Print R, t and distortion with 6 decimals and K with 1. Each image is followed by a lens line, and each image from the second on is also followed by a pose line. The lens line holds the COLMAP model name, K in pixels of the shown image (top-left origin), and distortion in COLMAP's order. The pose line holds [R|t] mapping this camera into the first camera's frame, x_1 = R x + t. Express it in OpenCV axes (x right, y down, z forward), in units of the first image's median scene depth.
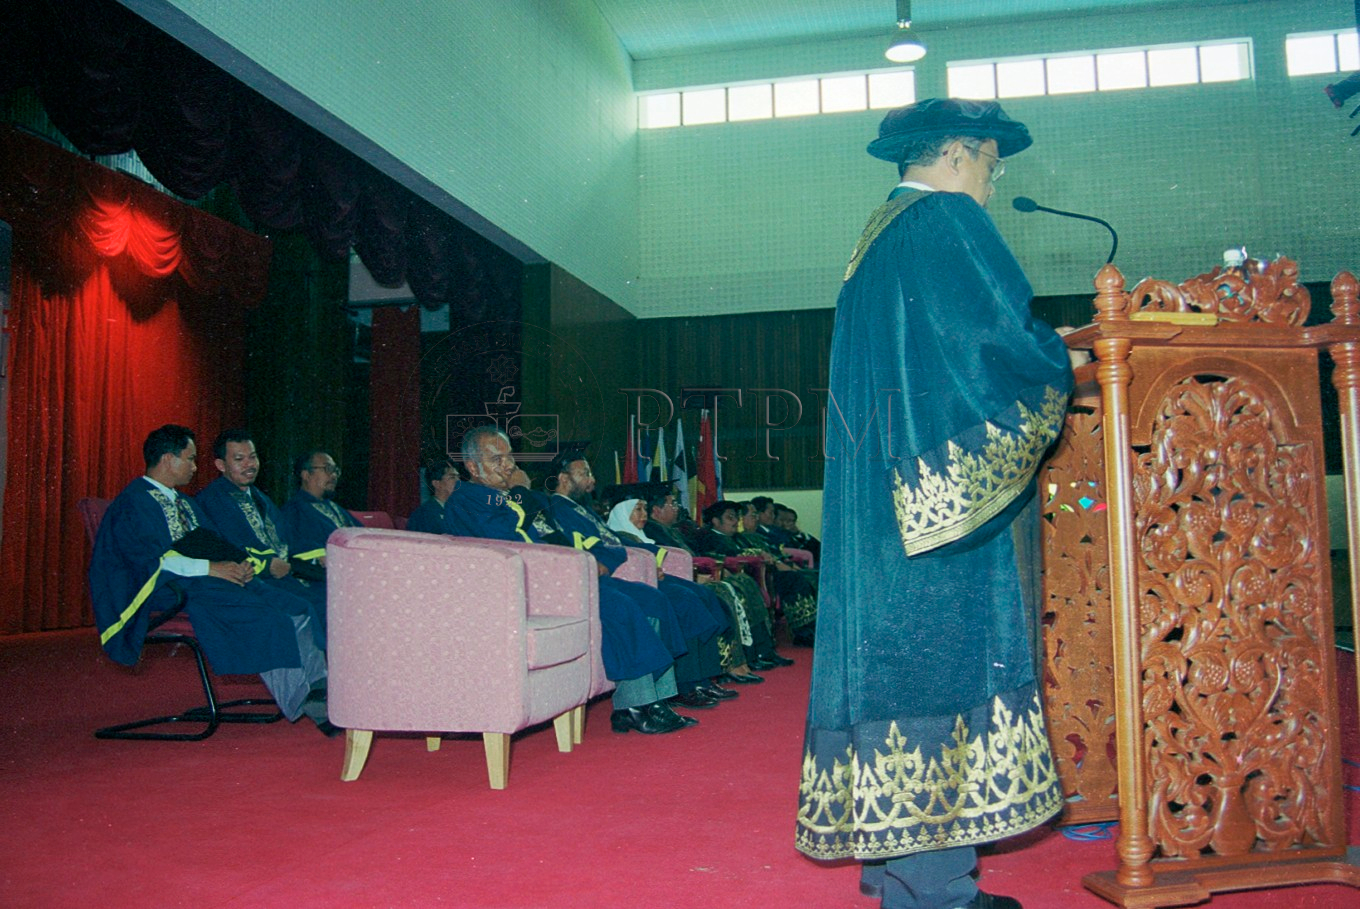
lens RADIAL K [[1133.6, 0, 683.9], [0, 1133.6, 433.2], [0, 0, 1]] dist [-0.072625, 0.009104]
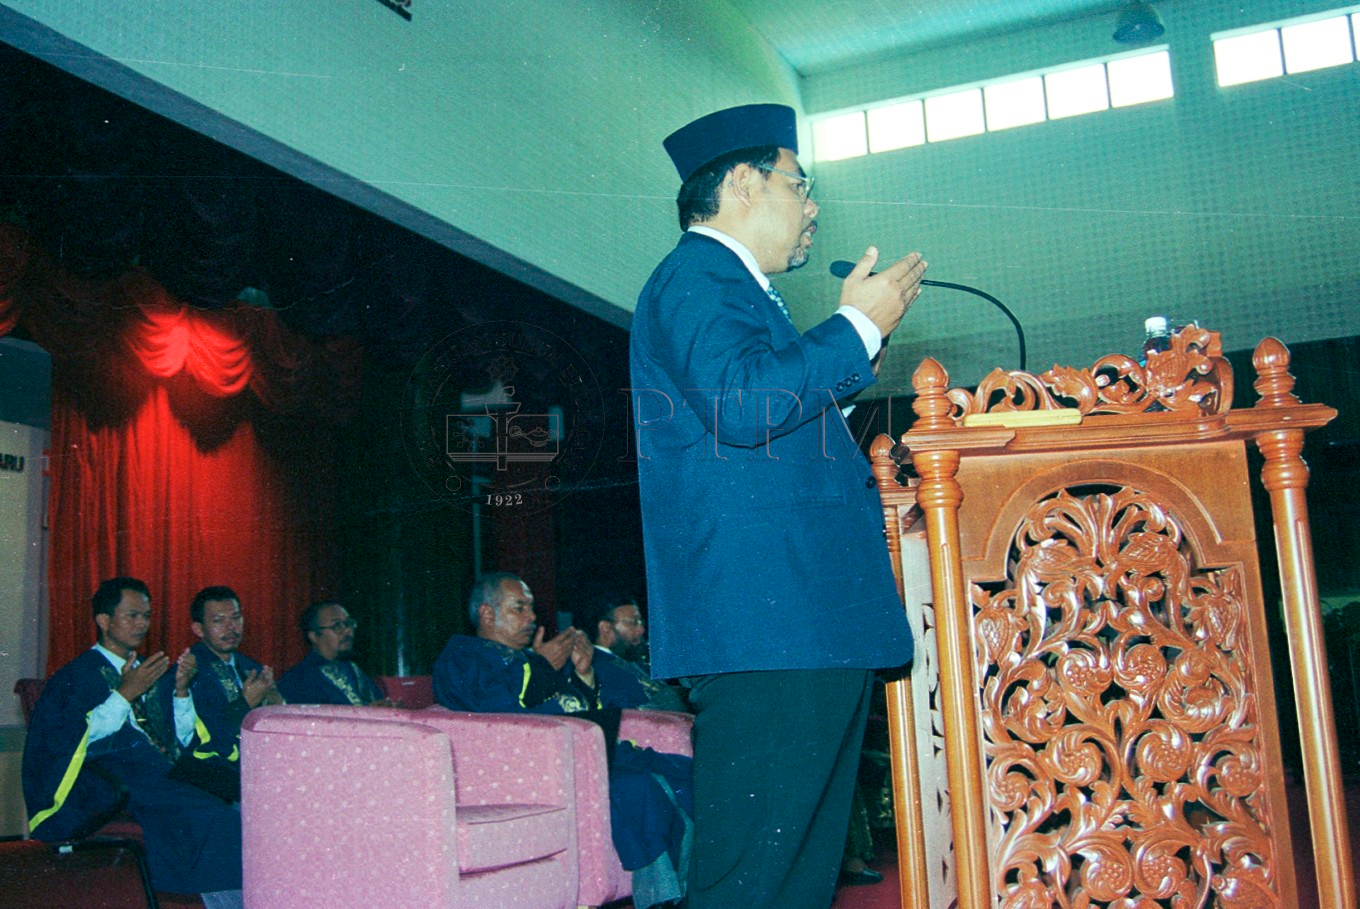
lens RADIAL K [[1467.8, 0, 680.0], [0, 1467.8, 454.5], [0, 0, 1]] dist [-0.048173, -0.000582]
pose [[0.983540, -0.066652, -0.167948, 0.182344], [0.055396, 0.995948, -0.070844, -0.008472], [0.171990, 0.060374, 0.983247, -0.031340]]
